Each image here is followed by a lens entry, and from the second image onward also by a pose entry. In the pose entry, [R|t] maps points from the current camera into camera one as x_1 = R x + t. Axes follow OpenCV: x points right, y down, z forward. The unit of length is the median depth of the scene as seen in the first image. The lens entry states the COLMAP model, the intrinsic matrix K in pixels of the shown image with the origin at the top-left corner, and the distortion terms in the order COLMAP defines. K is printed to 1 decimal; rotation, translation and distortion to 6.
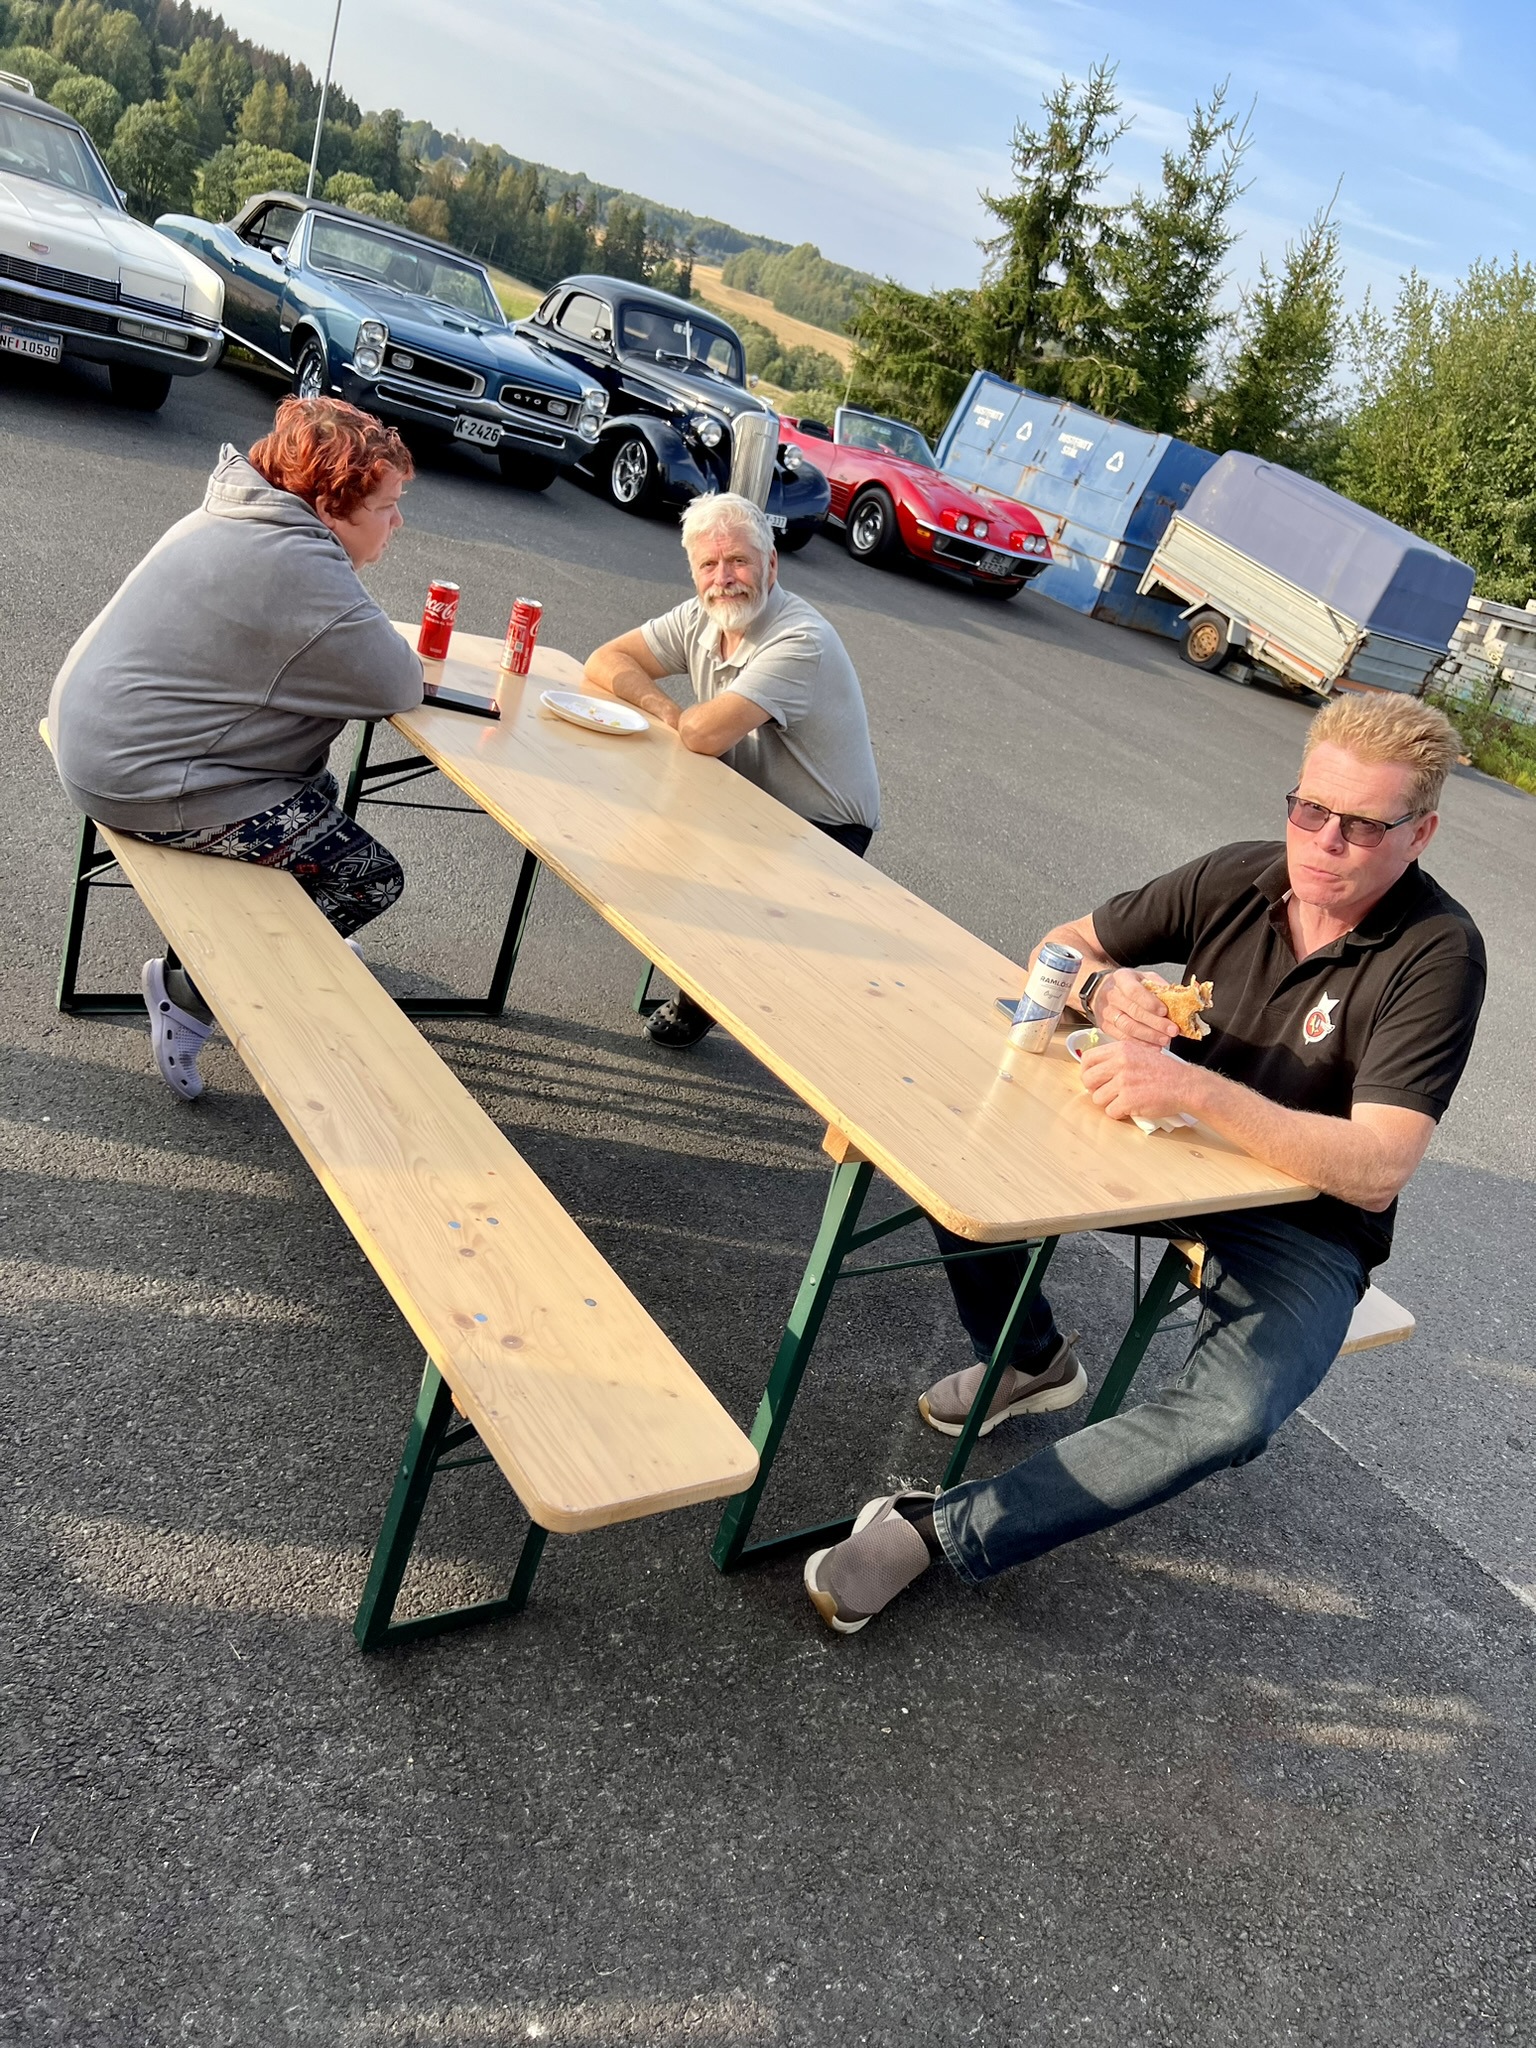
lens RADIAL K [[1513.3, 0, 768.0], [0, 1513.3, 1024.0], [0, 0, 1]] dist [0.054028, -0.060299]
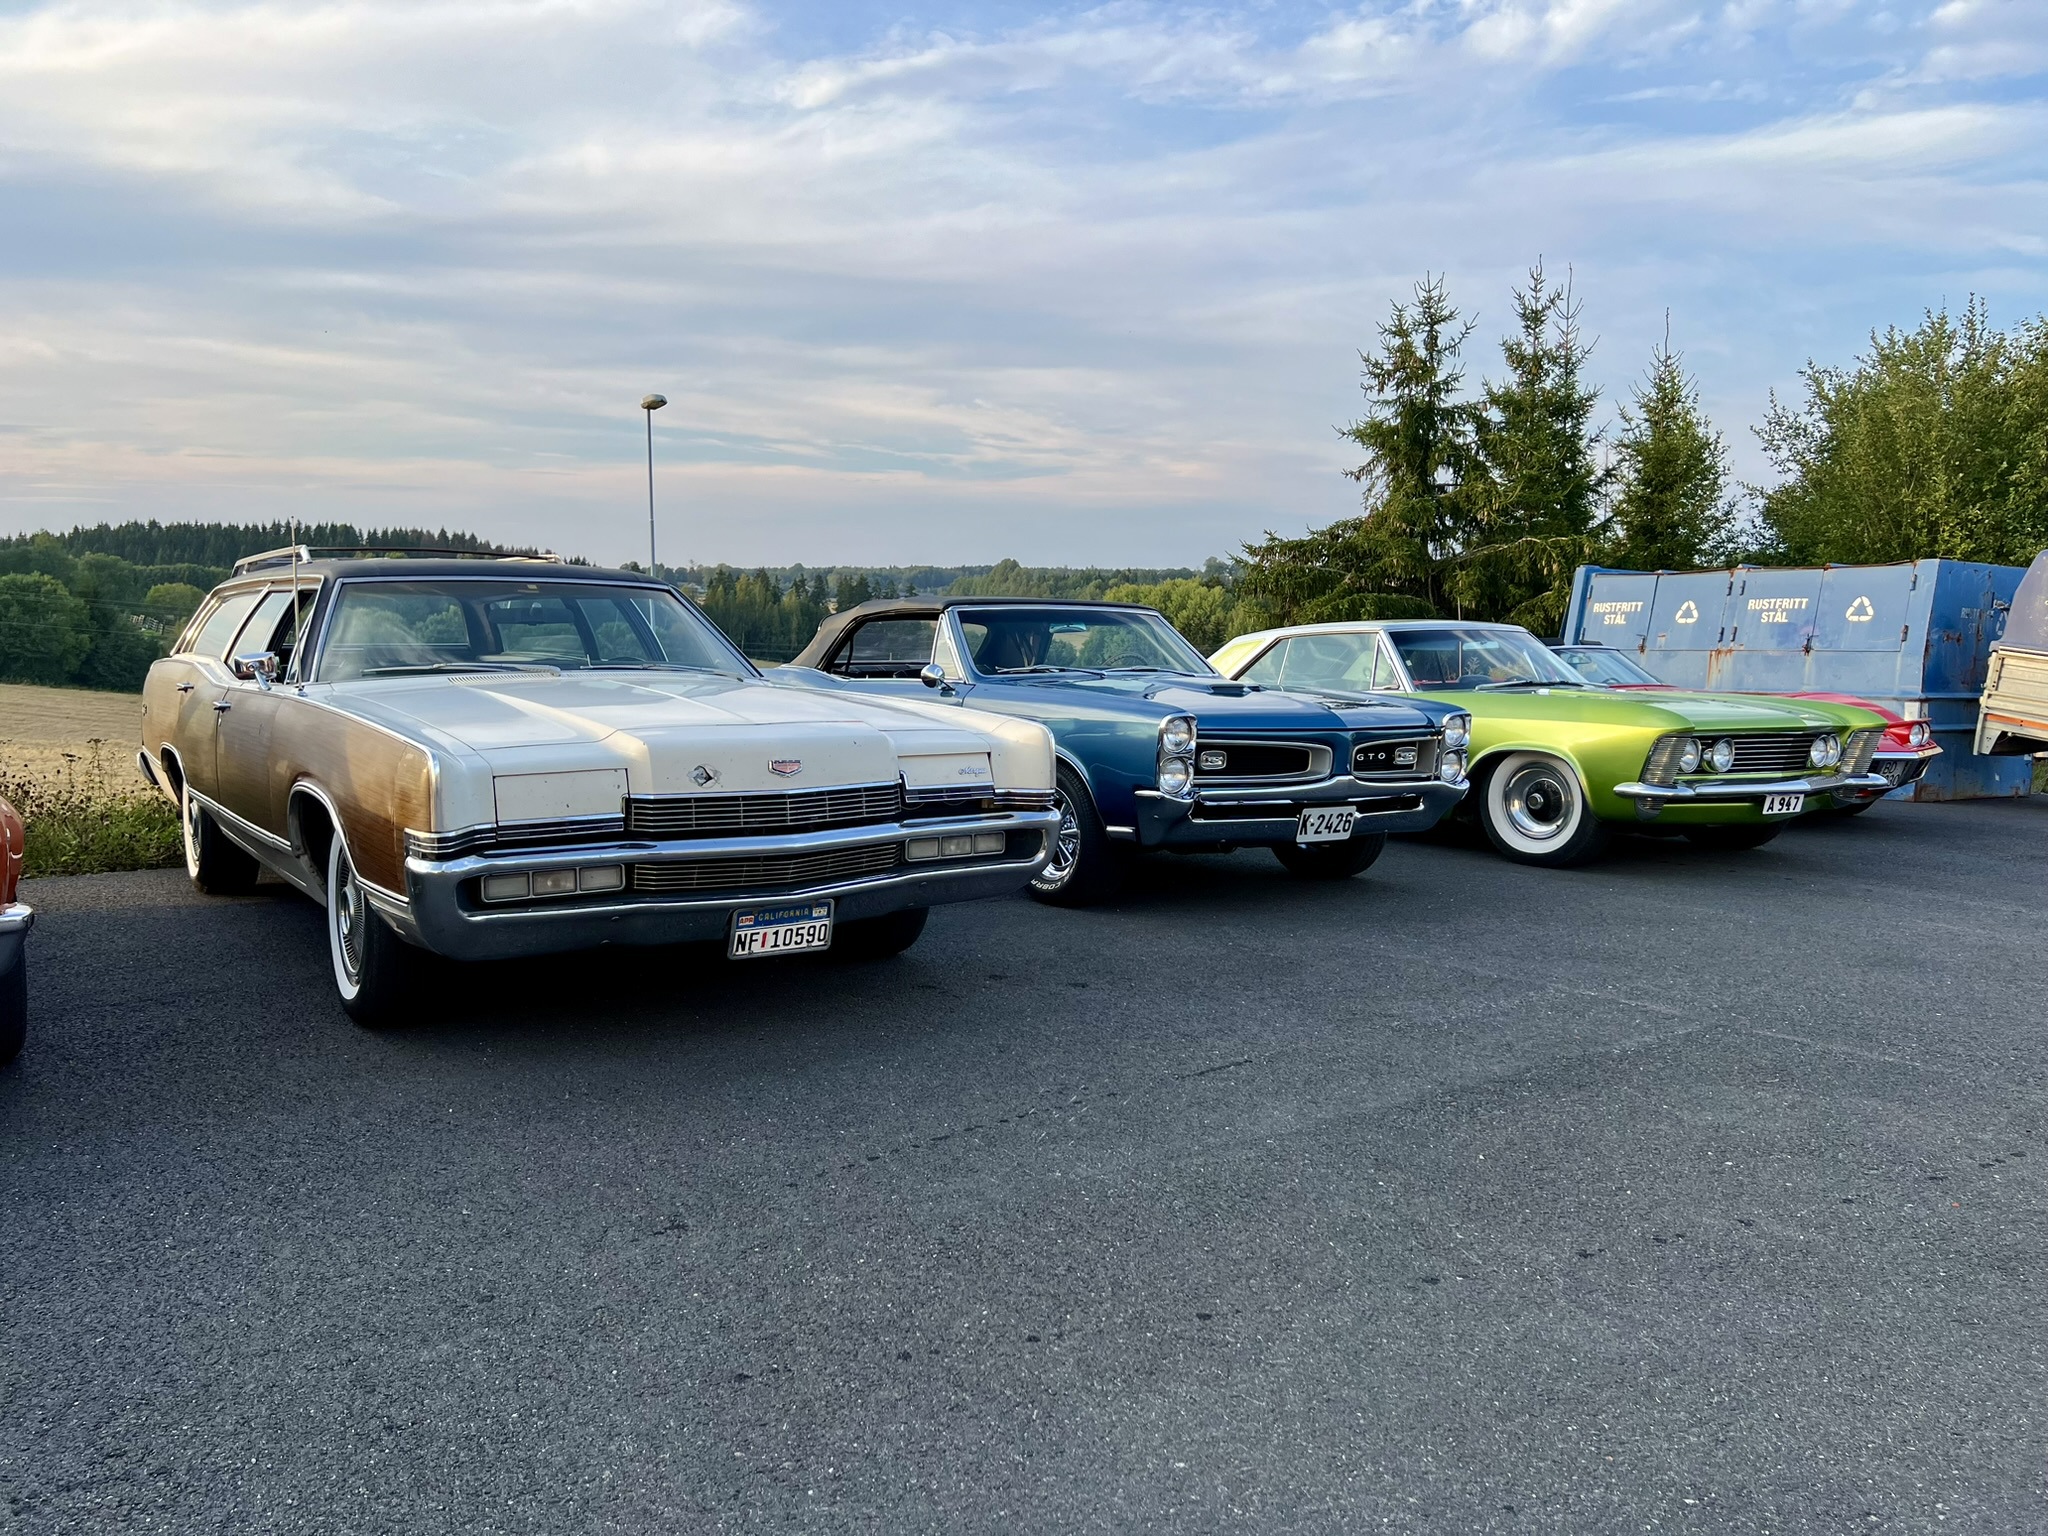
lens RADIAL K [[1531.8, 0, 993.2], [0, 1531.8, 753.5], [0, 0, 1]] dist [0.022733, 0.003566]
pose [[0.957879, -0.286702, -0.016406, -0.113151], [0.263722, 0.900840, -0.344875, -0.087035], [0.113656, 0.326022, 0.938505, 0.142041]]
